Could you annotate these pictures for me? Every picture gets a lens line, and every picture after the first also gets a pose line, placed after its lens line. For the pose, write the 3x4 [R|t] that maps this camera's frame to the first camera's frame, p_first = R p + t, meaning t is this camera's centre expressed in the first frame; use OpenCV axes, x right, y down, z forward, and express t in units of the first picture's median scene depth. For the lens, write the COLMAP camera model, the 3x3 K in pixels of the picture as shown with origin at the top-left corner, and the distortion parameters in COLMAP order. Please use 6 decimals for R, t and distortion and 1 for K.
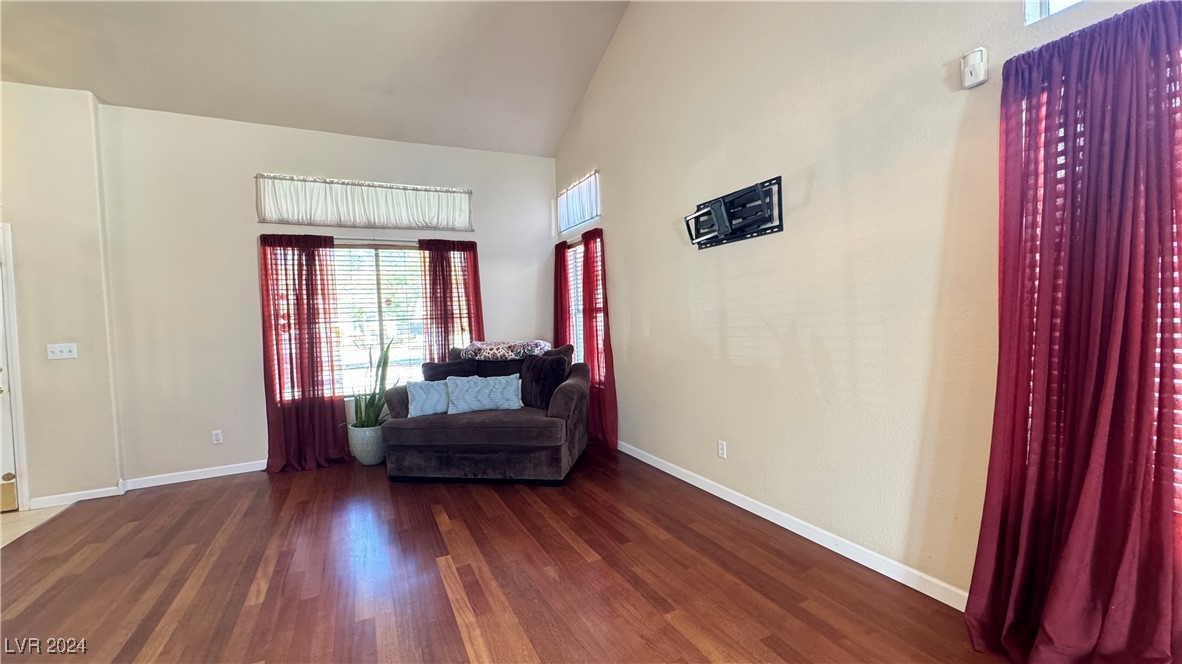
lens RADIAL K [[470.0, 0, 591.7], [0, 470.0, 331.5], [0, 0, 1]] dist [-0.003576, 0.000575]
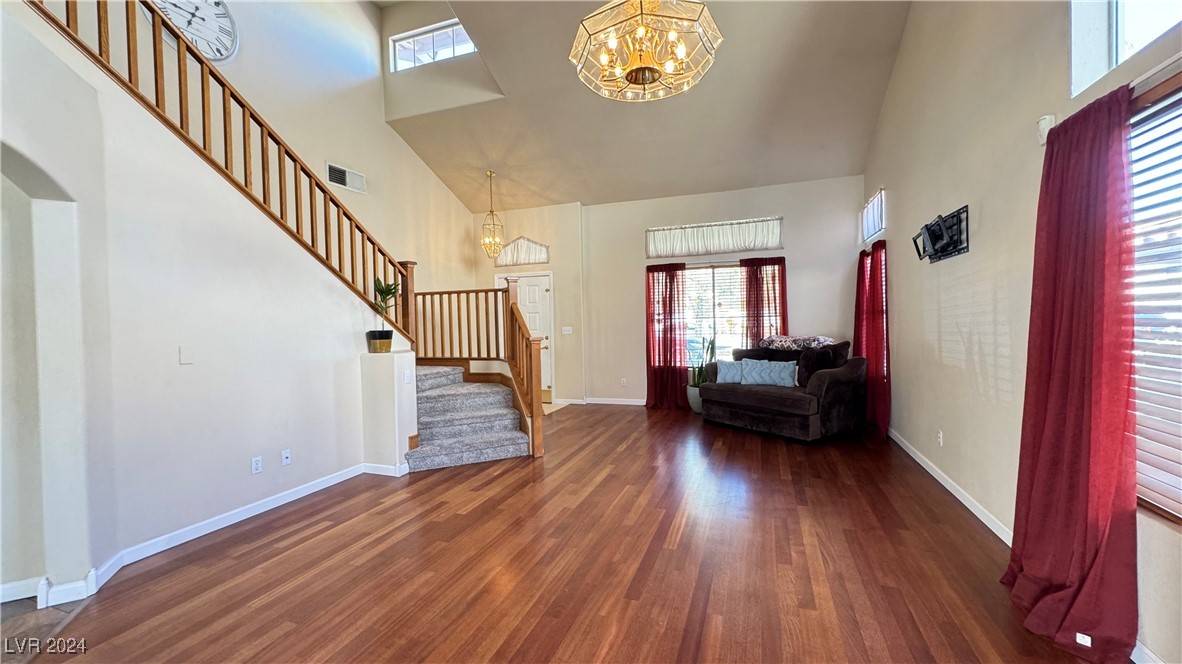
lens RADIAL K [[470.0, 0, 594.1], [0, 470.0, 332.2], [0, 0, 1]] dist [-0.003576, 0.000575]
pose [[0.694389, 0.041660, -0.718393, 0.394791], [-0.027904, 0.999131, 0.030969, -0.015433], [0.719059, -0.001459, 0.694947, -0.316581]]
